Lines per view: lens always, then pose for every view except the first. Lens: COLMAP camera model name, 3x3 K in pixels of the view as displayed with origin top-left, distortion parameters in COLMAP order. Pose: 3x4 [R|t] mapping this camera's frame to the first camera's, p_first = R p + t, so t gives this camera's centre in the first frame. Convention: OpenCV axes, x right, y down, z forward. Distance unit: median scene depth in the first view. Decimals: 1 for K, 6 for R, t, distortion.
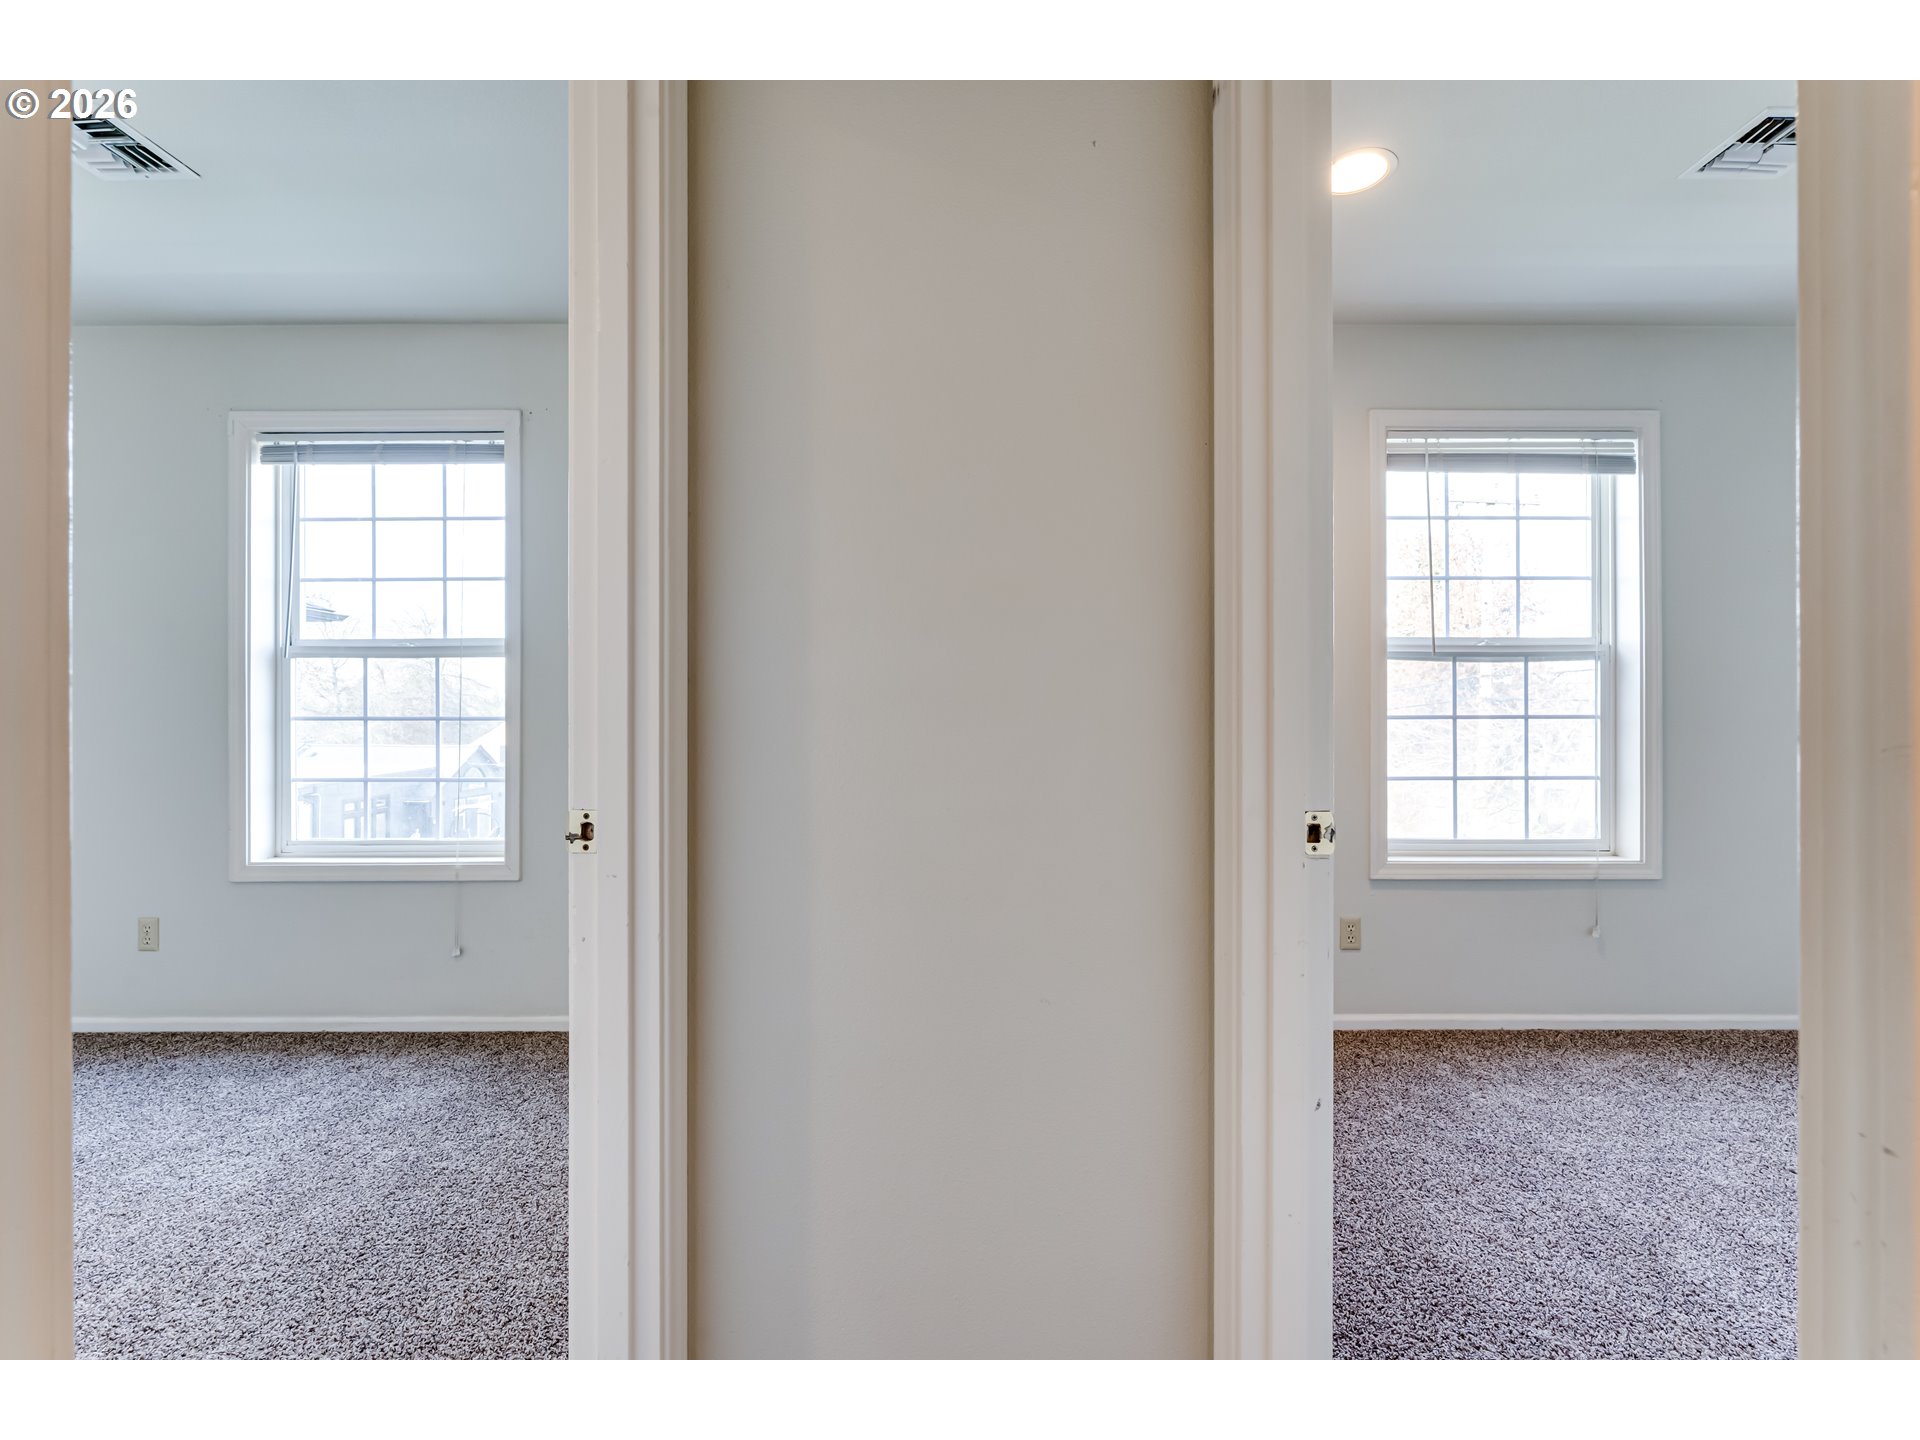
lens RADIAL K [[870.8, 0, 958.3], [0, 870.8, 709.5], [0, 0, 1]] dist [-0.006070, 0.000939]
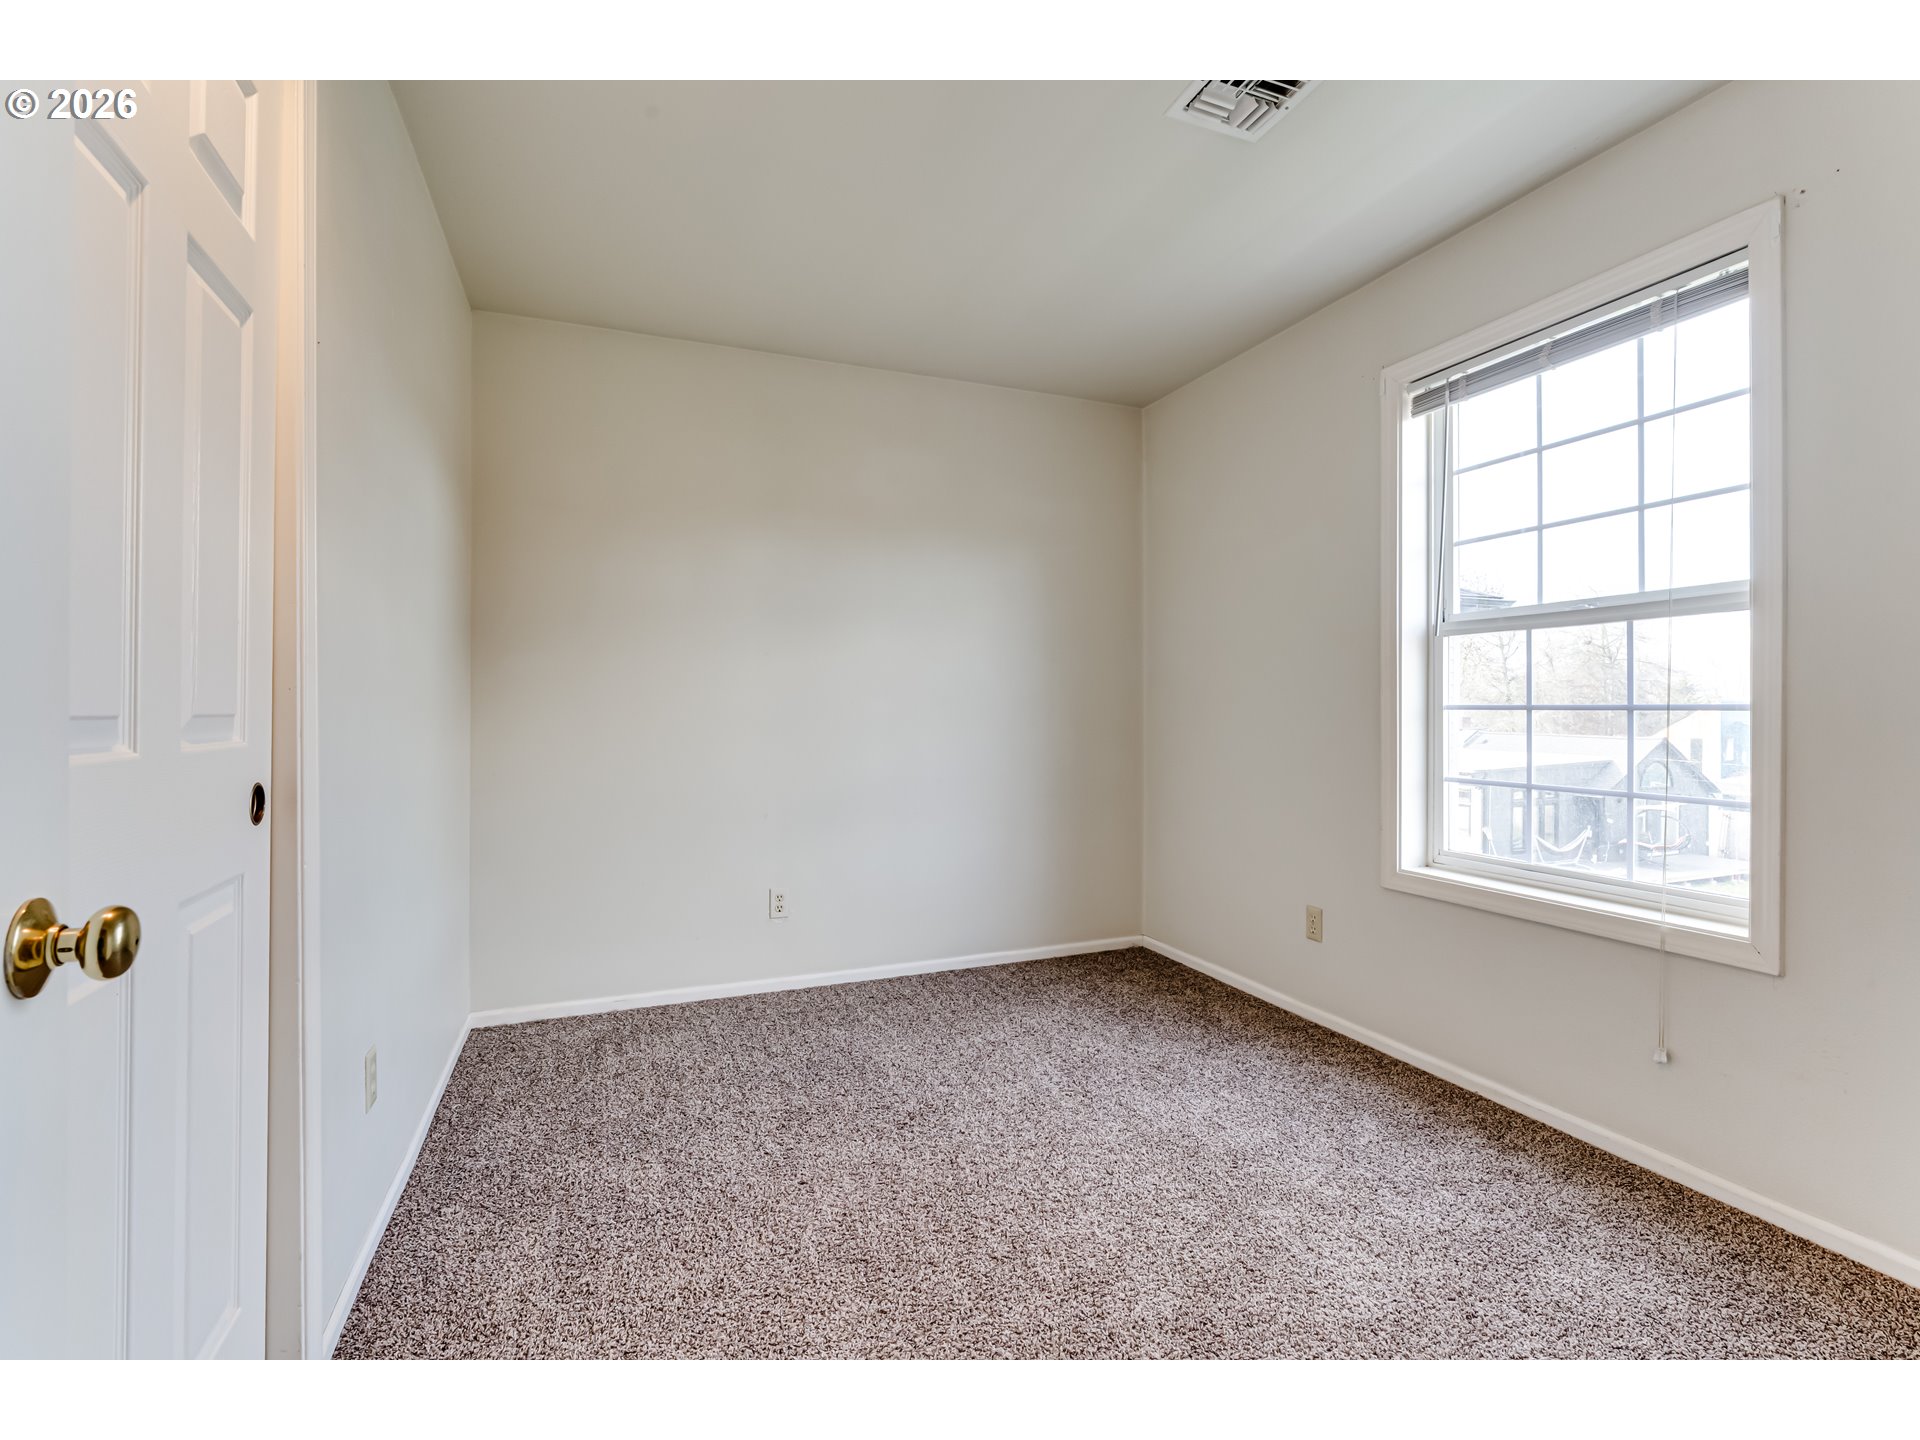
lens RADIAL K [[875.5, 0, 960.0], [0, 875.5, 720.0], [0, 0, 1]] dist [-0.003454, 0.000792]
pose [[0.380774, 0.012853, -0.924579, -0.155295], [0.010543, 0.999778, 0.018241, 0.002052], [0.924608, -0.016693, 0.380554, 0.234586]]
